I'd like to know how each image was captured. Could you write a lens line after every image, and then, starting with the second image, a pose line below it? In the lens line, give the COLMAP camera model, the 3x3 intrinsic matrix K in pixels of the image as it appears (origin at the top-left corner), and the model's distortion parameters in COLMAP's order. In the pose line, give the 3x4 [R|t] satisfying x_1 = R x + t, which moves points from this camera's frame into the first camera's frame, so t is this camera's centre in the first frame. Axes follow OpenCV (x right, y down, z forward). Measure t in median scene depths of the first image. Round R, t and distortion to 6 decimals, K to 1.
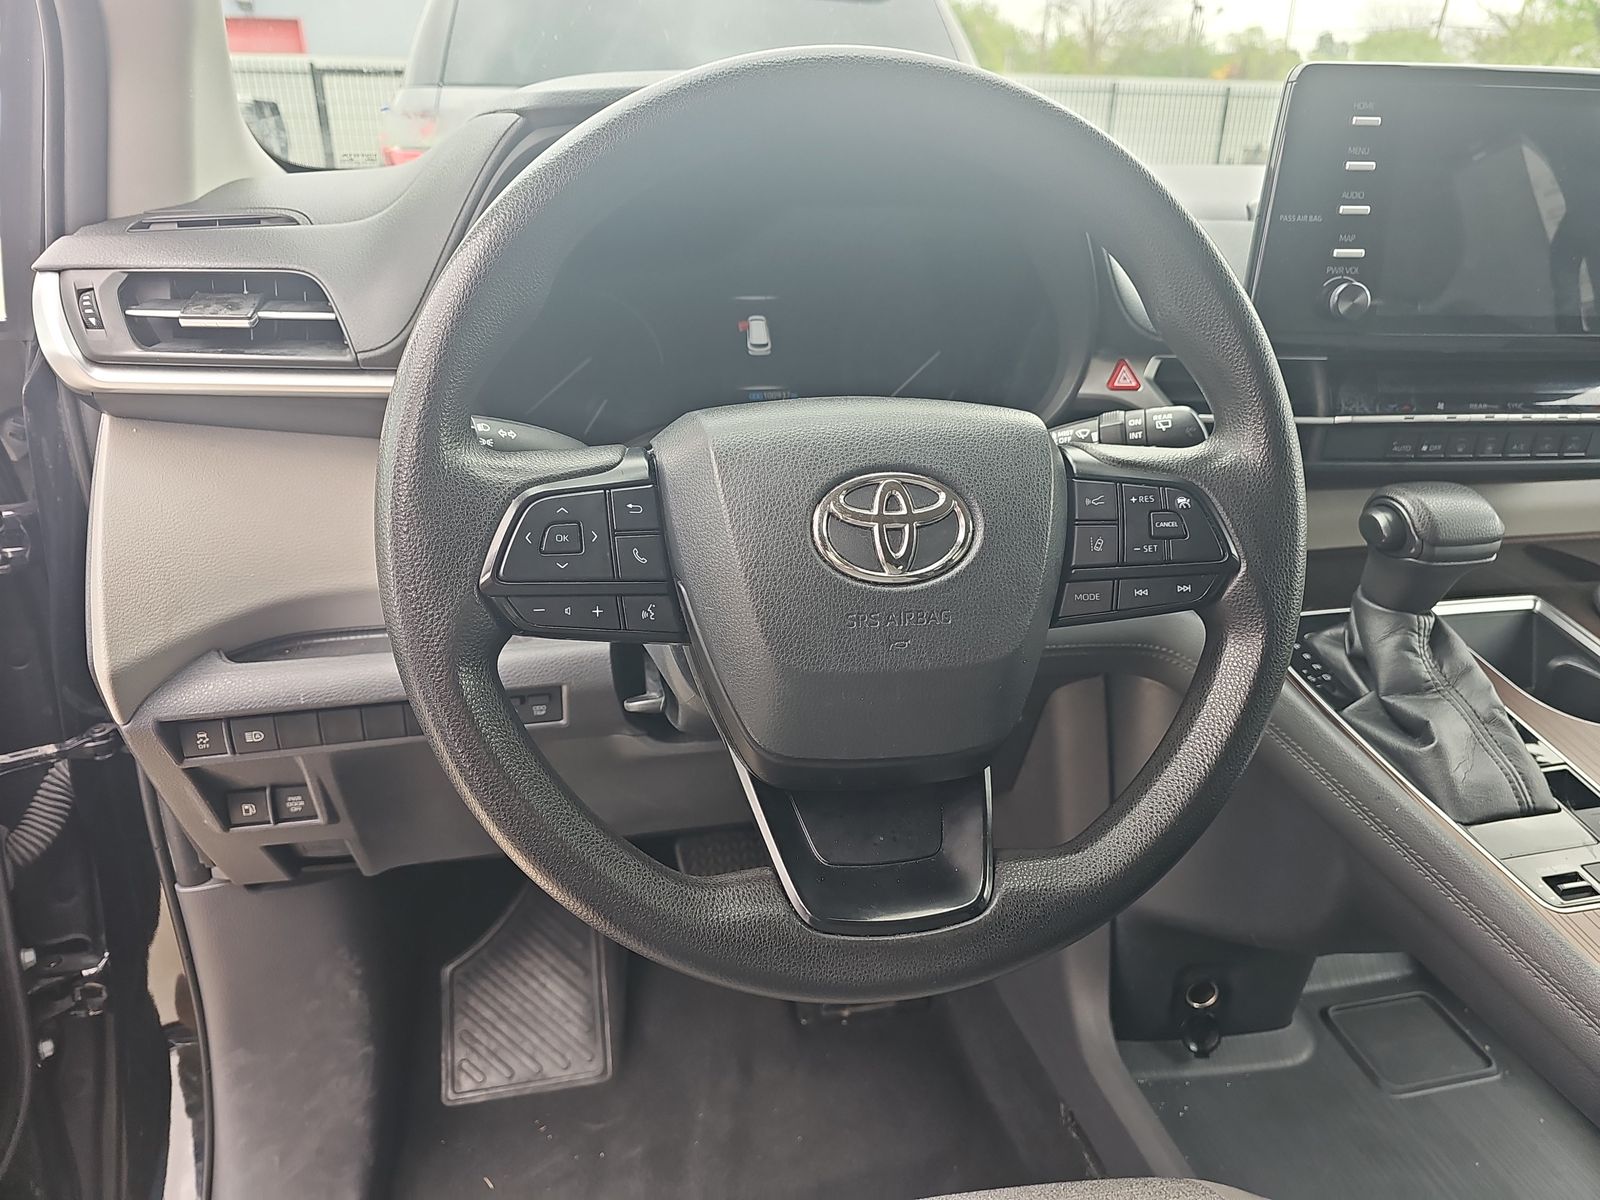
lens RADIAL K [[1055.3, 0, 805.0], [0, 1055.3, 582.4], [0, 0, 1]] dist [0.014571, -0.014308]
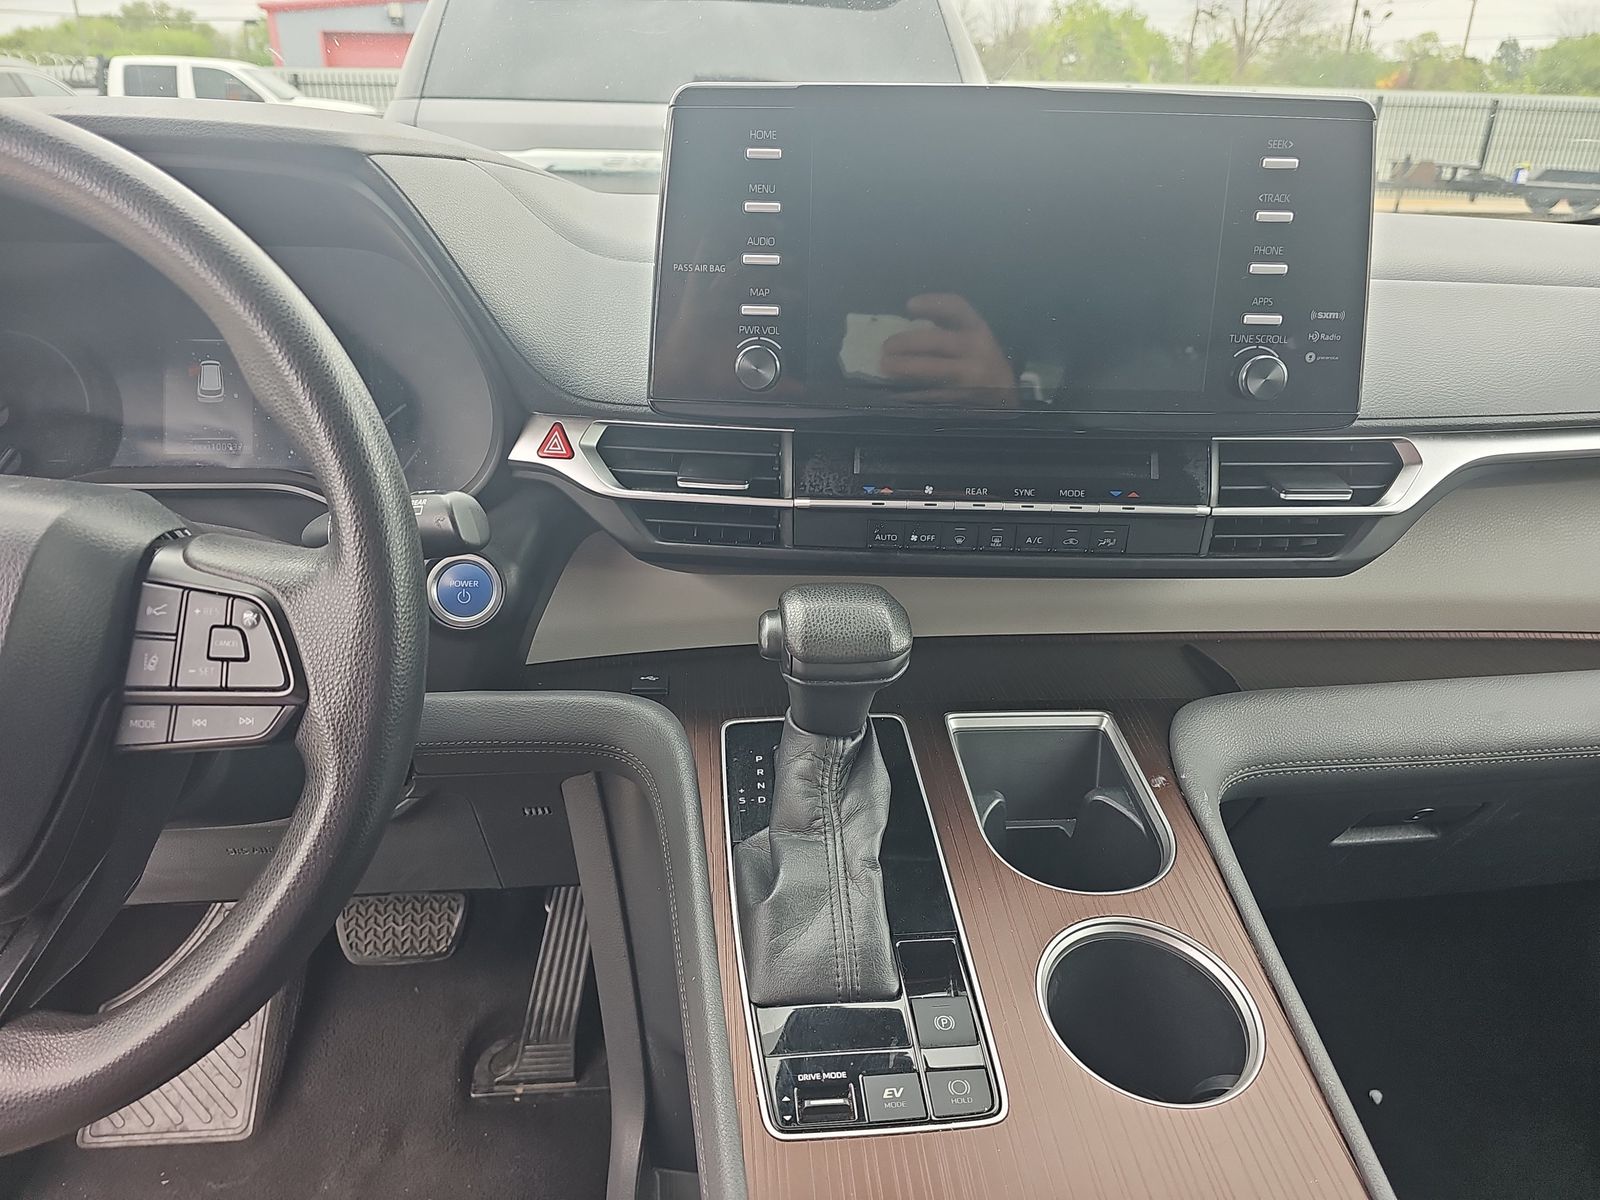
lens RADIAL K [[1055.3, 0, 800.1], [0, 1055.3, 614.0], [0, 0, 1]] dist [0.014571, -0.014308]
pose [[0.993119, 0.050654, -0.105593, 0.533791], [-0.048944, 0.998626, 0.018718, -0.070243], [0.106396, -0.013421, 0.994233, 0.129955]]
